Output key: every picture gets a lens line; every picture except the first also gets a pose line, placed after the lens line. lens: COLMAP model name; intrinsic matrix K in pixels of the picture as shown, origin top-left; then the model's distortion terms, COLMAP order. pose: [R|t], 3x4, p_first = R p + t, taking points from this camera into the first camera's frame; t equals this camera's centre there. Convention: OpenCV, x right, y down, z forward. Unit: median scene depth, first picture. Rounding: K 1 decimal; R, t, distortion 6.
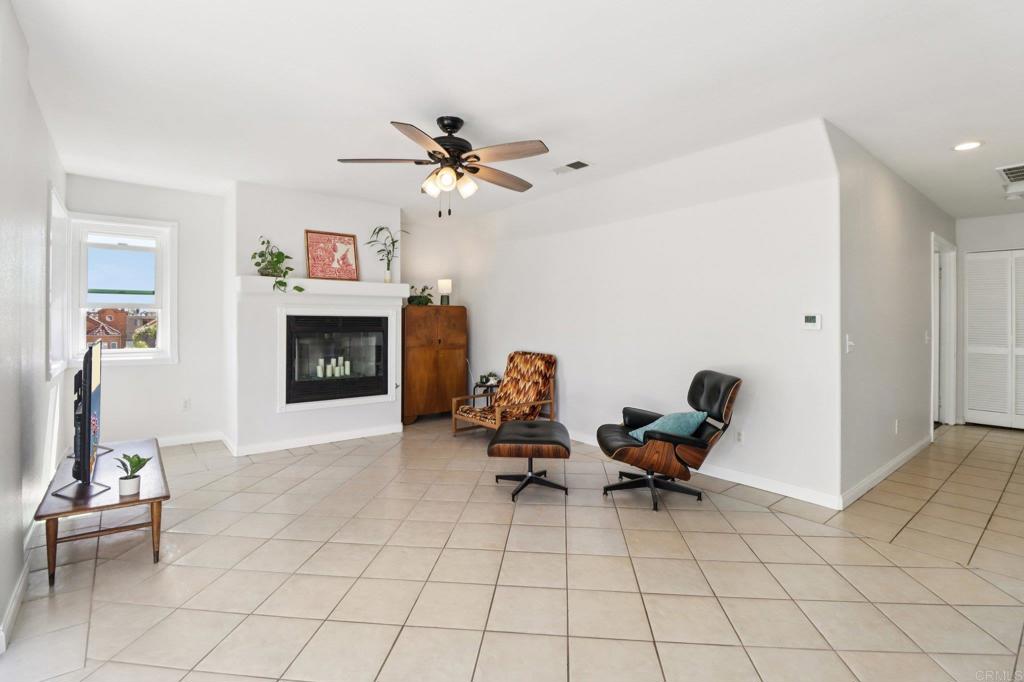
lens RADIAL K [[477.6, 0, 518.1], [0, 477.6, 320.0], [0, 0, 1]] dist [0.003713, -0.011046]
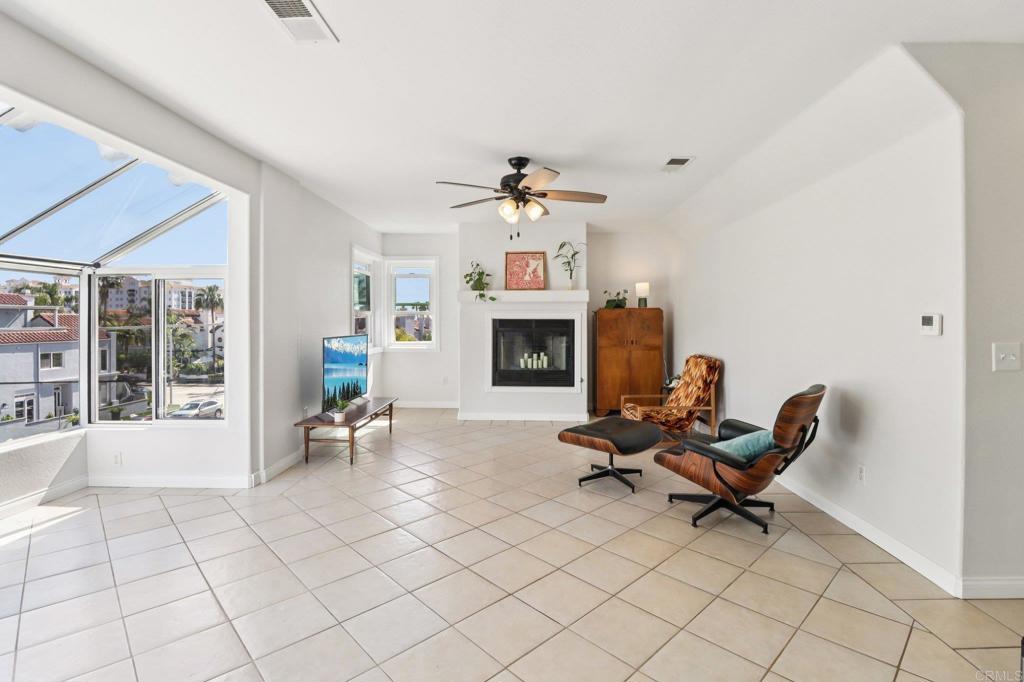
lens RADIAL K [[479.9, 0, 519.2], [0, 479.9, 323.1], [0, 0, 1]] dist [0.000181, -0.012658]
pose [[0.756336, -0.000808, -0.654183, 0.415177], [0.003567, 0.999989, 0.002889, -0.001540], [0.654174, -0.004519, 0.756331, 0.044915]]
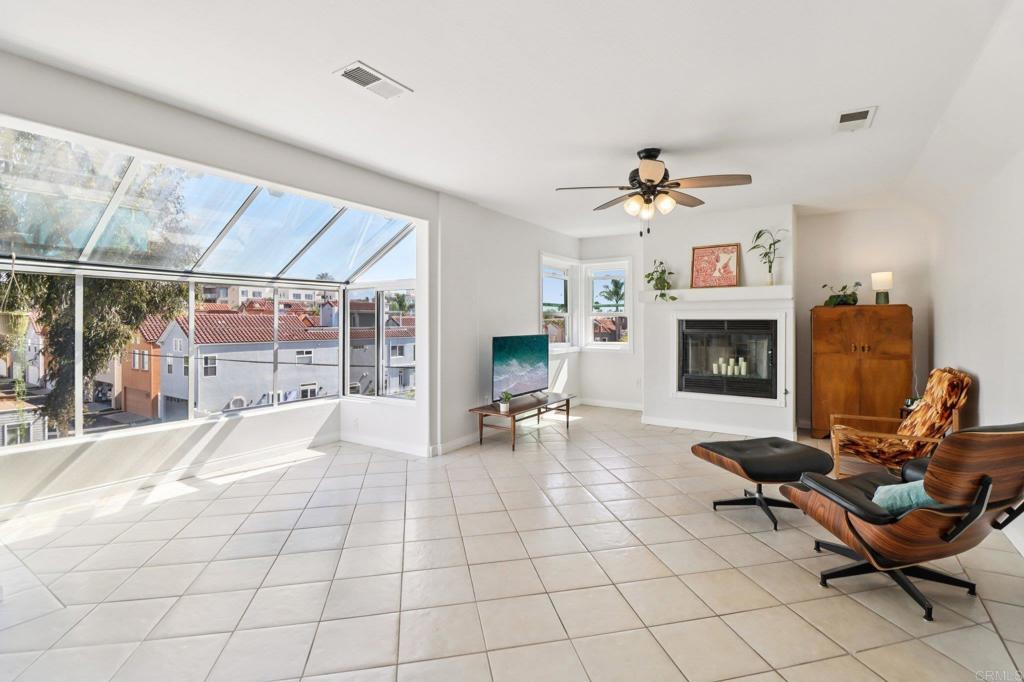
lens RADIAL K [[479.9, 0, 519.2], [0, 479.9, 323.1], [0, 0, 1]] dist [0.000181, -0.012658]
pose [[0.304444, -0.001737, -0.952529, 0.543969], [0.004206, 0.999991, -0.000480, -0.001778], [0.952521, -0.003860, 0.304449, 0.218489]]
